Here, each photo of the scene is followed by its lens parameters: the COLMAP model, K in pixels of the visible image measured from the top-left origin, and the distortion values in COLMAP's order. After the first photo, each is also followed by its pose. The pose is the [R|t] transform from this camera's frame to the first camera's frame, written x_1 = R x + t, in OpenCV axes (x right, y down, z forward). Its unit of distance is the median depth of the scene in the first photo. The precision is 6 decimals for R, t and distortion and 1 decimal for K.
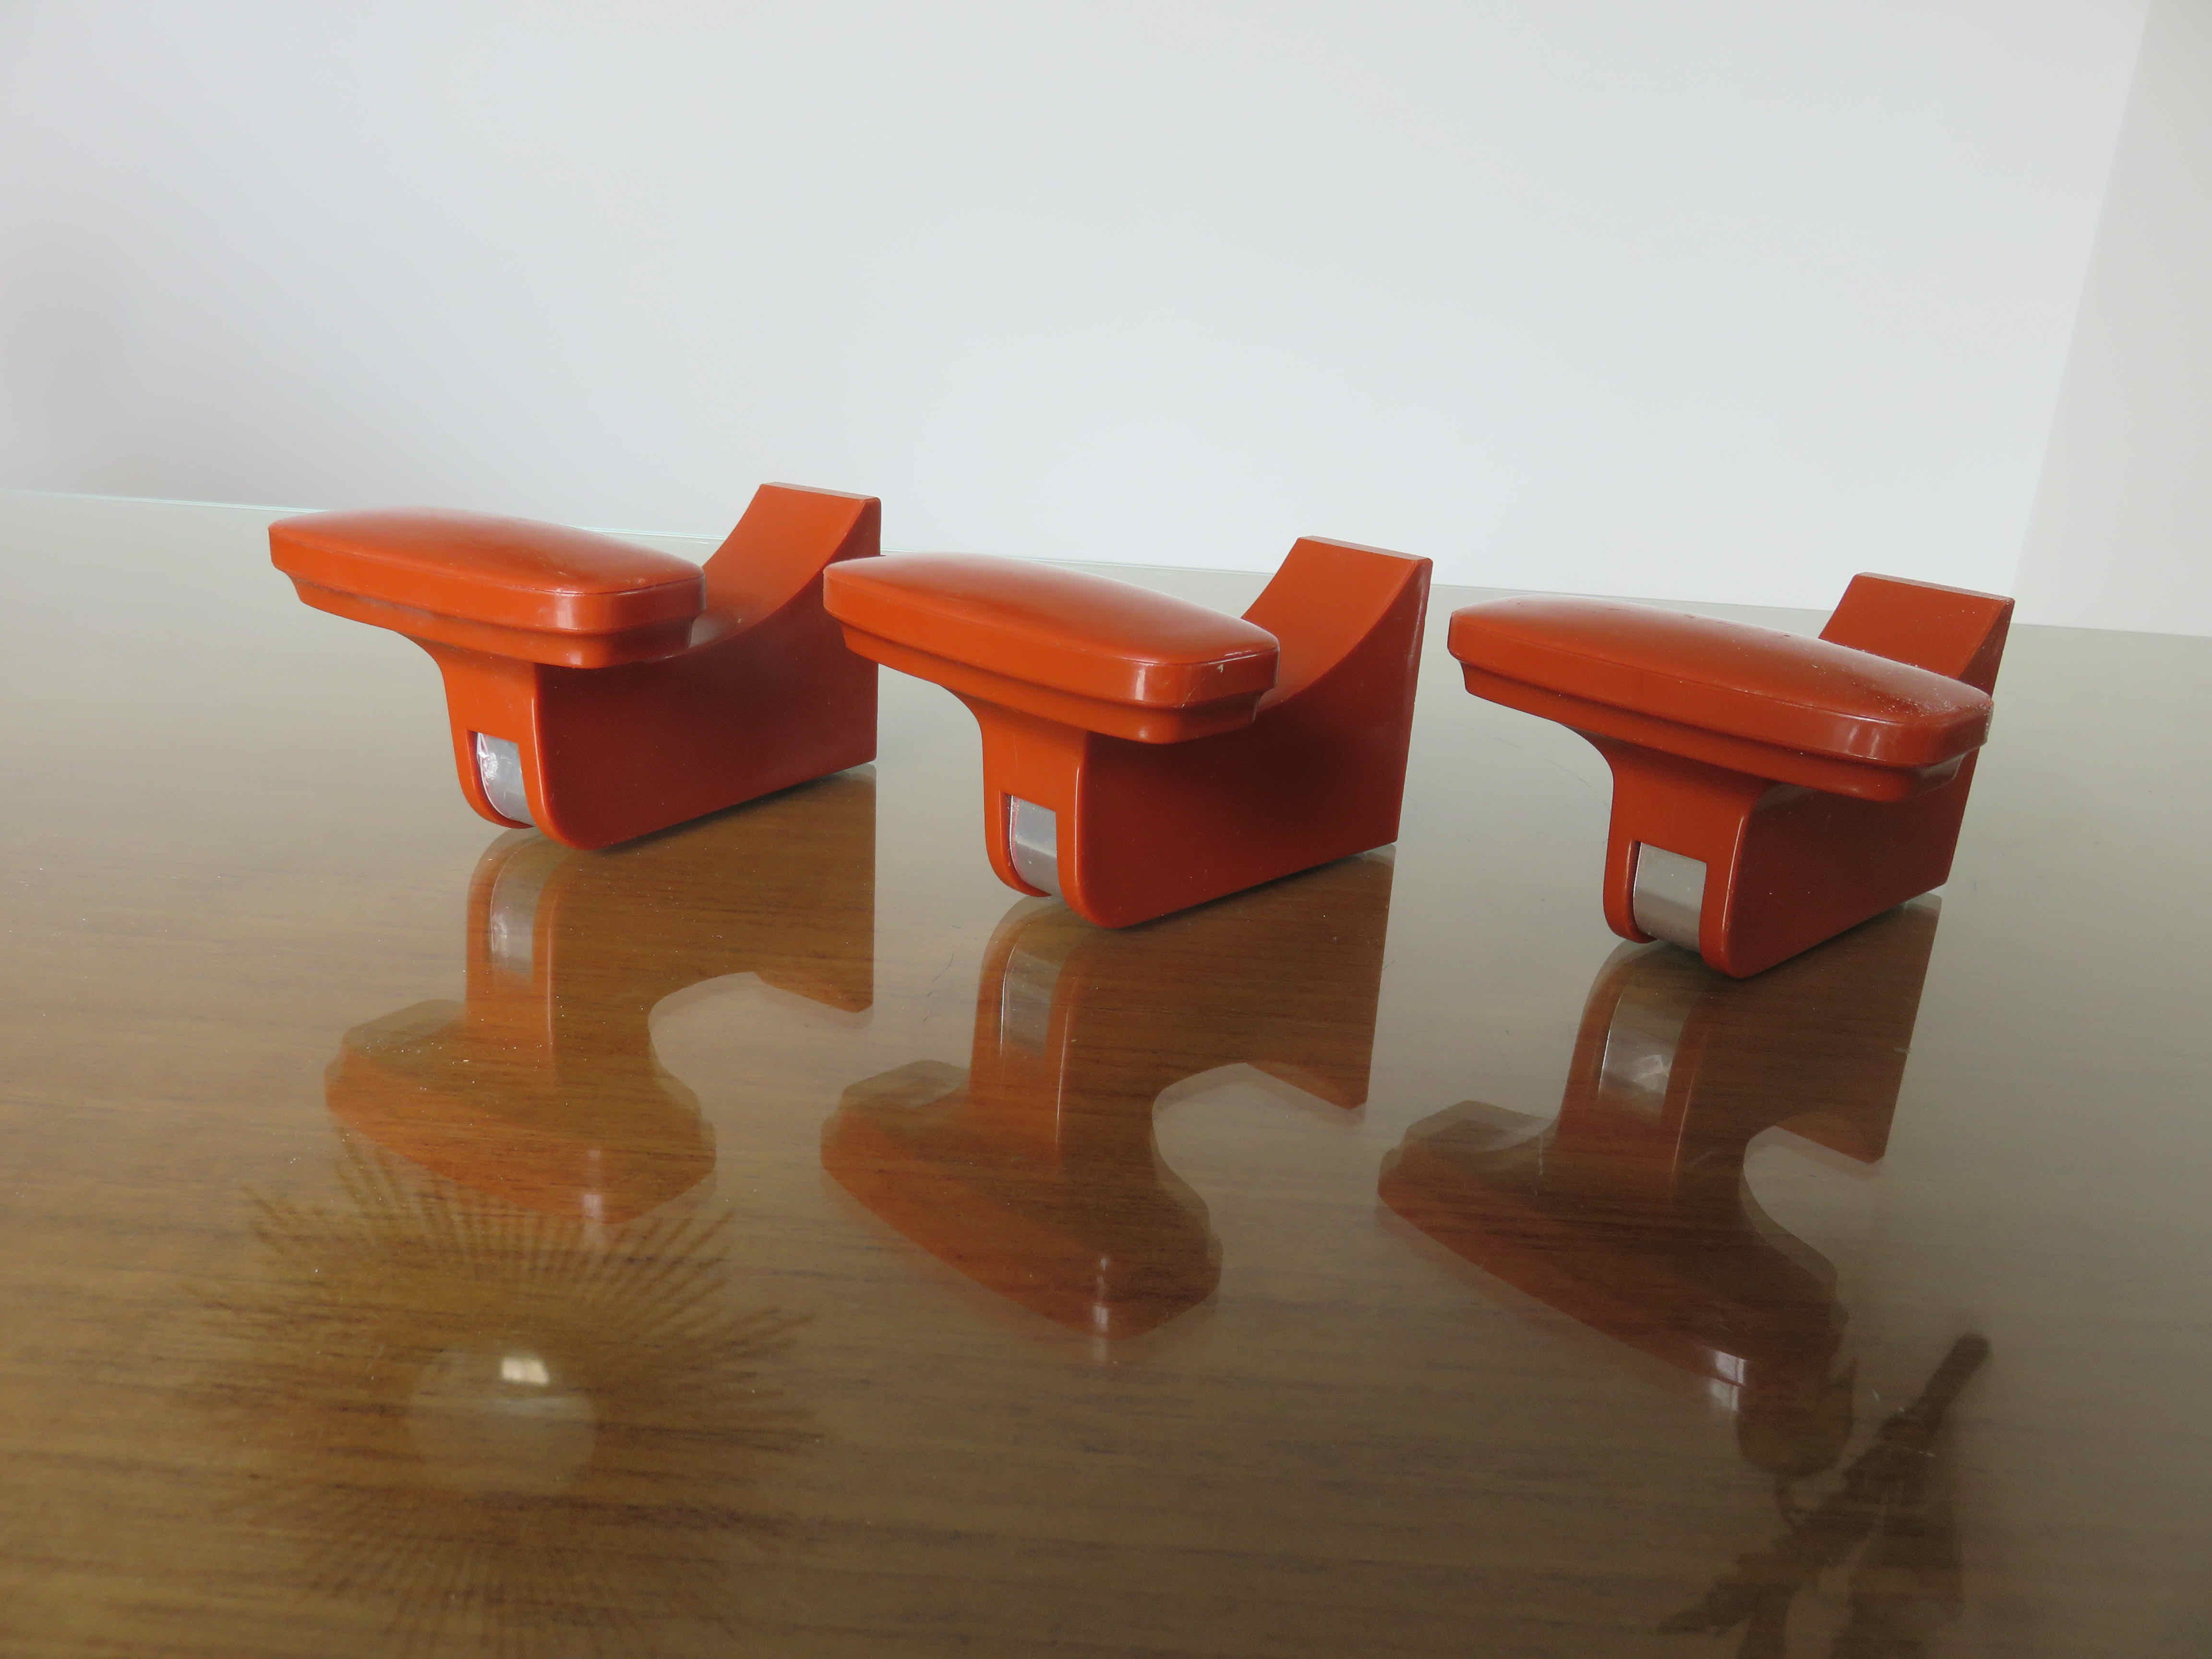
lens RADIAL K [[1640.4, 0, 1099.1], [0, 1640.4, 833.6], [0, 0, 1]] dist [-0.010974, -0.008149]
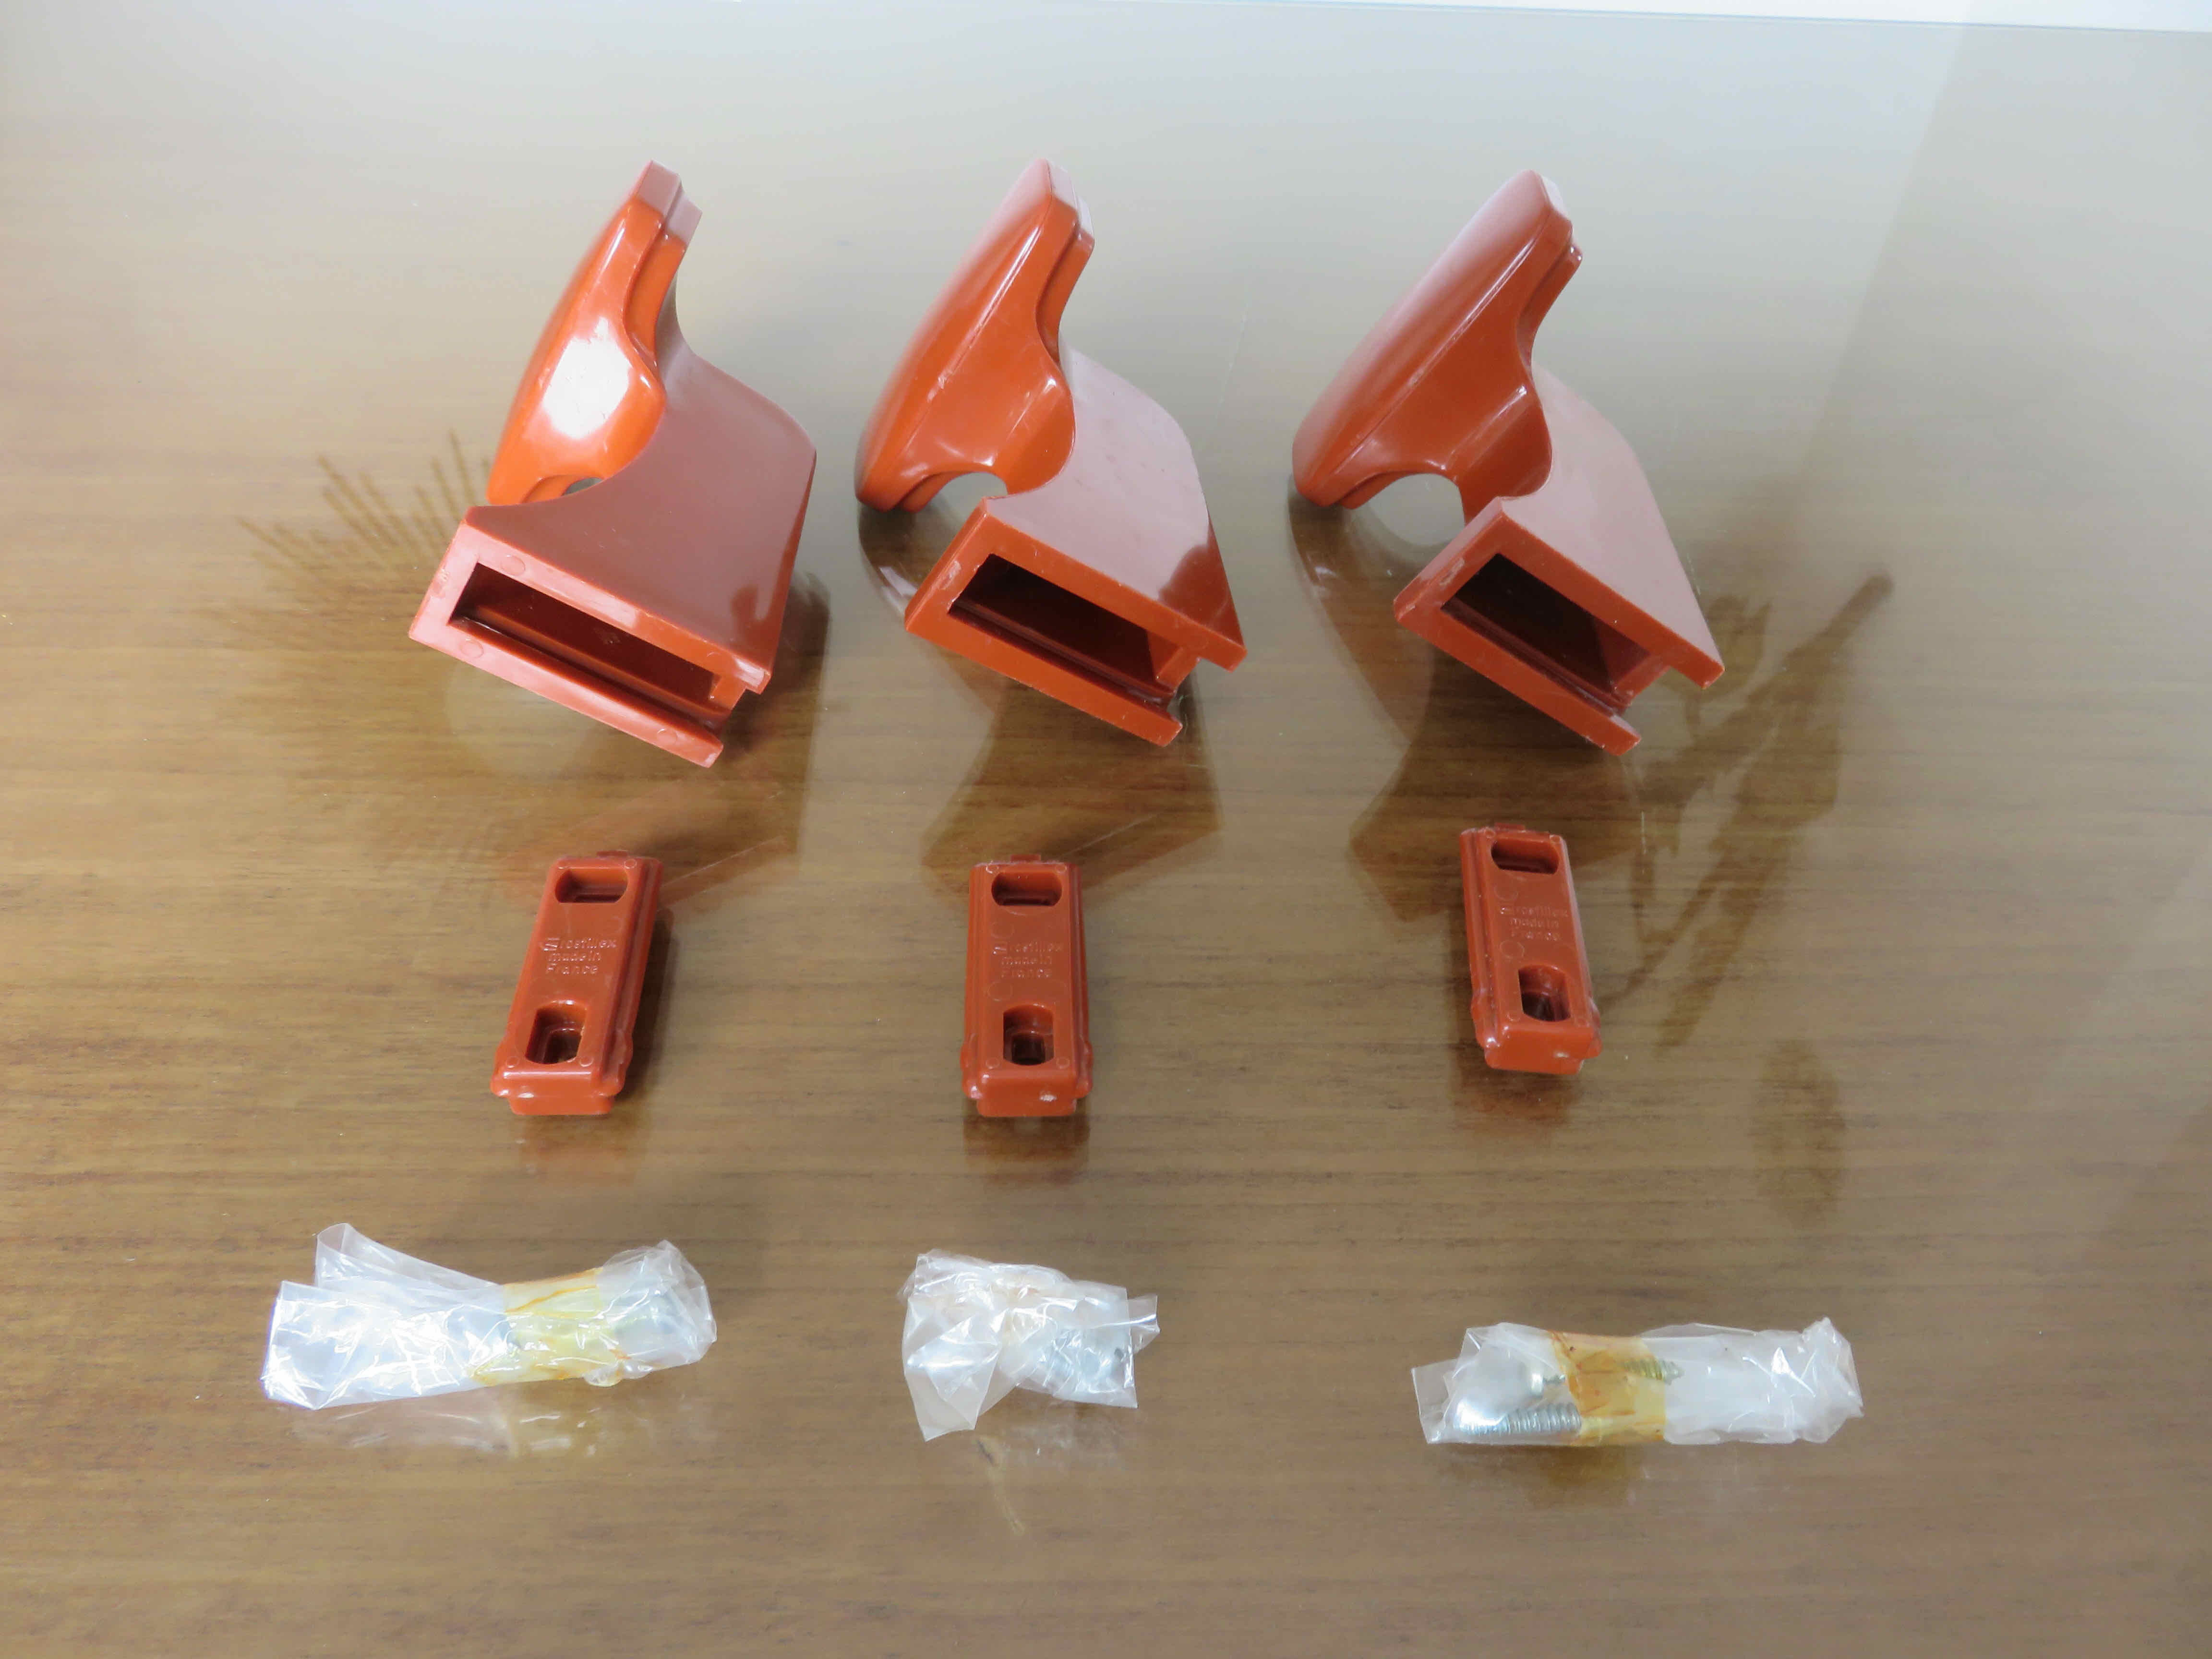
lens RADIAL K [[1640.4, 0, 1102.3], [0, 1640.4, 830.1], [0, 0, 1]] dist [-0.010974, -0.008149]
pose [[0.997662, -0.061786, 0.029205, -0.312100], [0.042103, 0.892296, 0.449484, -0.601664], [-0.053832, -0.447203, 0.892811, -0.323524]]
